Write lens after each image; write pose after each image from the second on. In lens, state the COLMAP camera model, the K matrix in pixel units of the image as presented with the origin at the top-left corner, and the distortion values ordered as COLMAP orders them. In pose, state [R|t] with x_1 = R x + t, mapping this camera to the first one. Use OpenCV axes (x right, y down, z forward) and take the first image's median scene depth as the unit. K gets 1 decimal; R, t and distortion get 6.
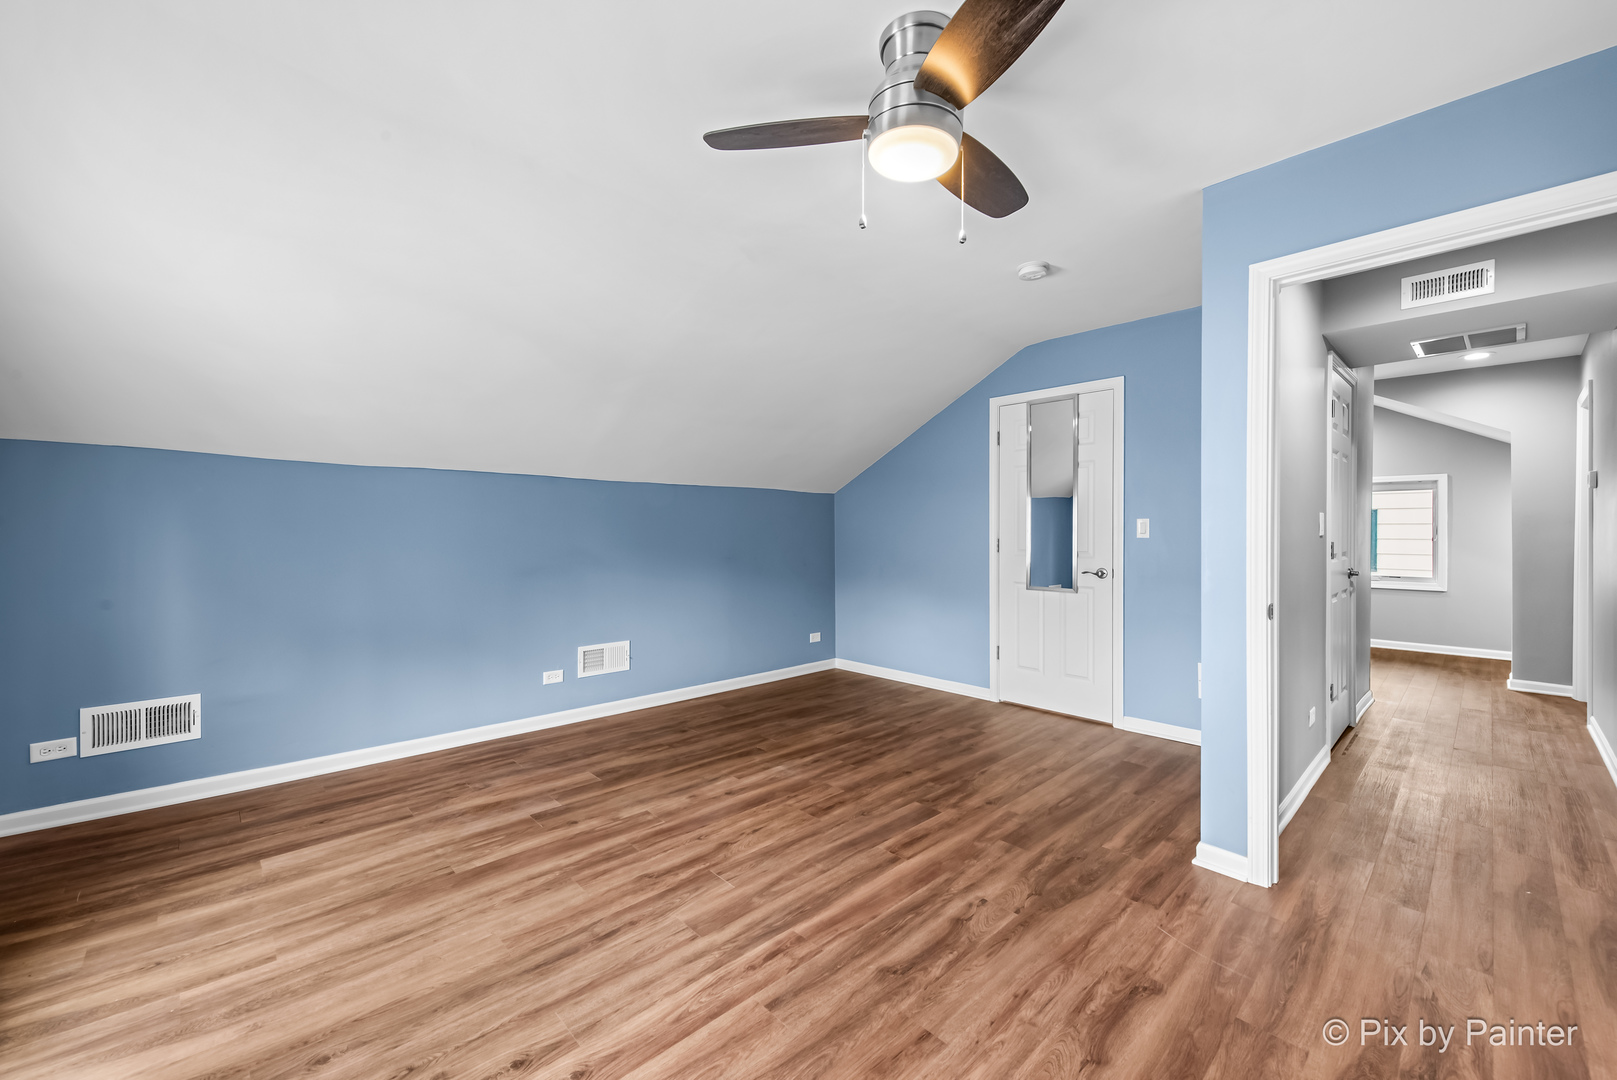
lens RADIAL K [[645.8, 0, 812.2], [0, 645.8, 537.7], [0, 0, 1]] dist [0.013821, -0.001675]
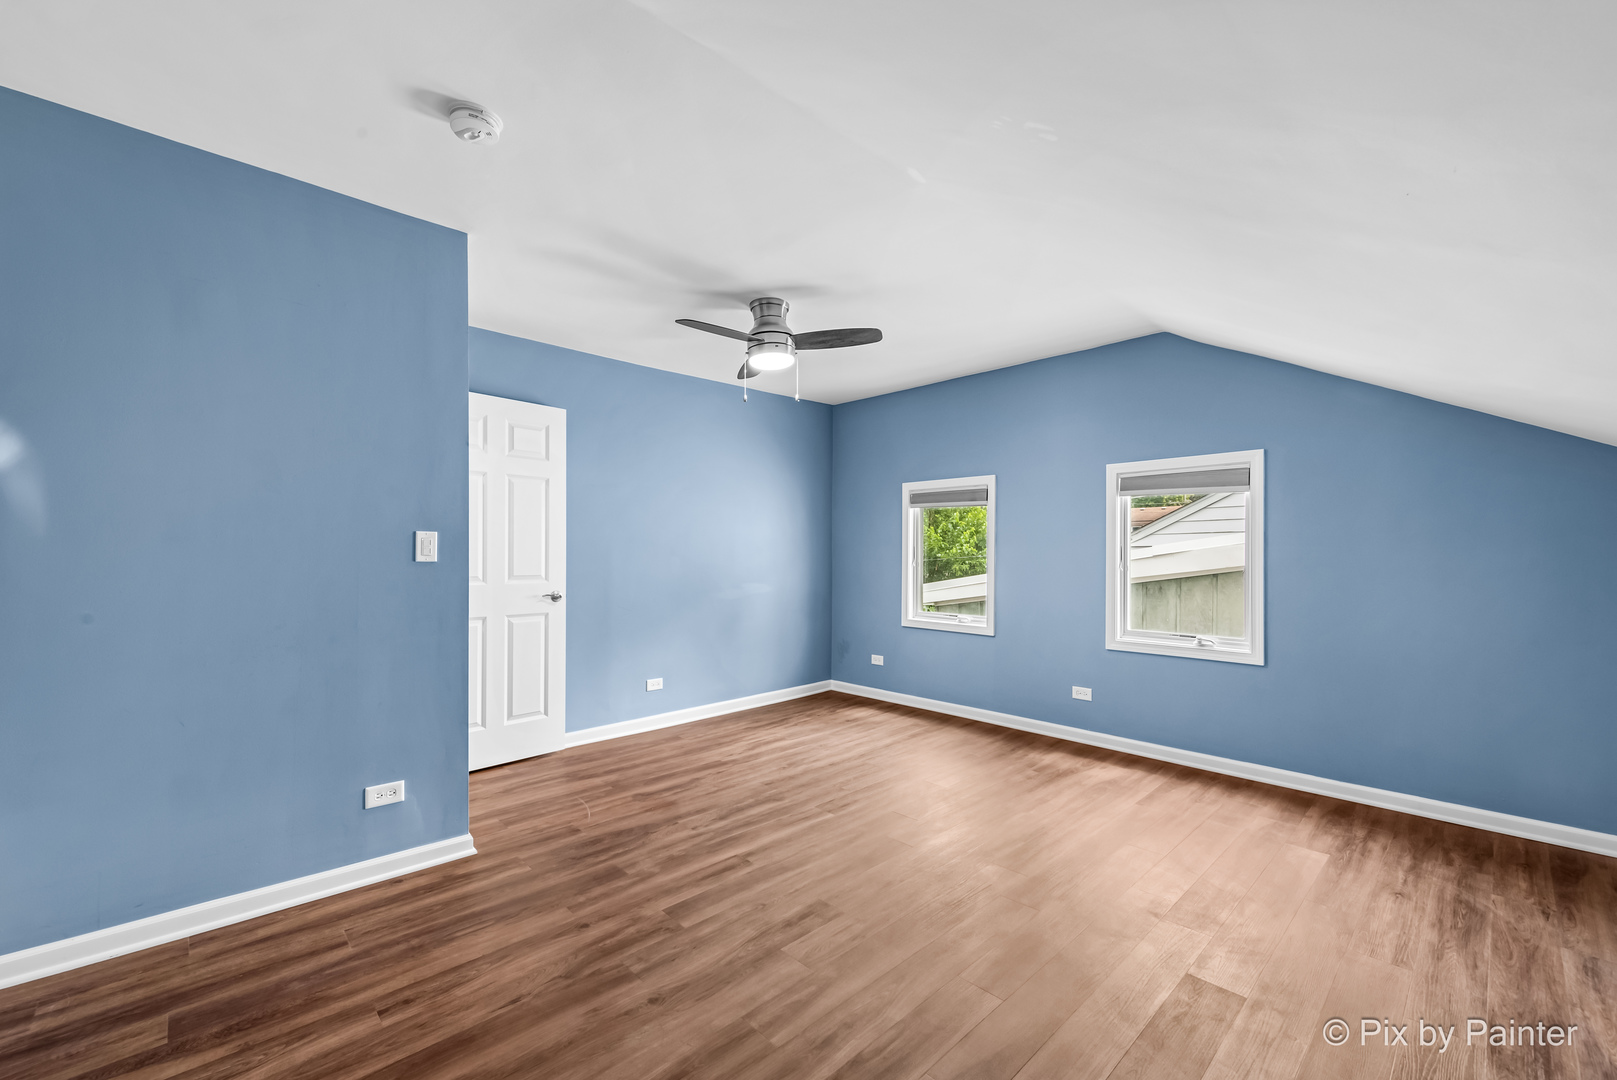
lens RADIAL K [[645.8, 0, 804.7], [0, 645.8, 545.0], [0, 0, 1]] dist [0.013821, -0.001675]
pose [[-0.999985, -0.005259, 0.001263, 0.033486], [-0.005261, 0.999984, -0.001859, -0.018559], [-0.001253, -0.001866, -0.999997, 2.045406]]
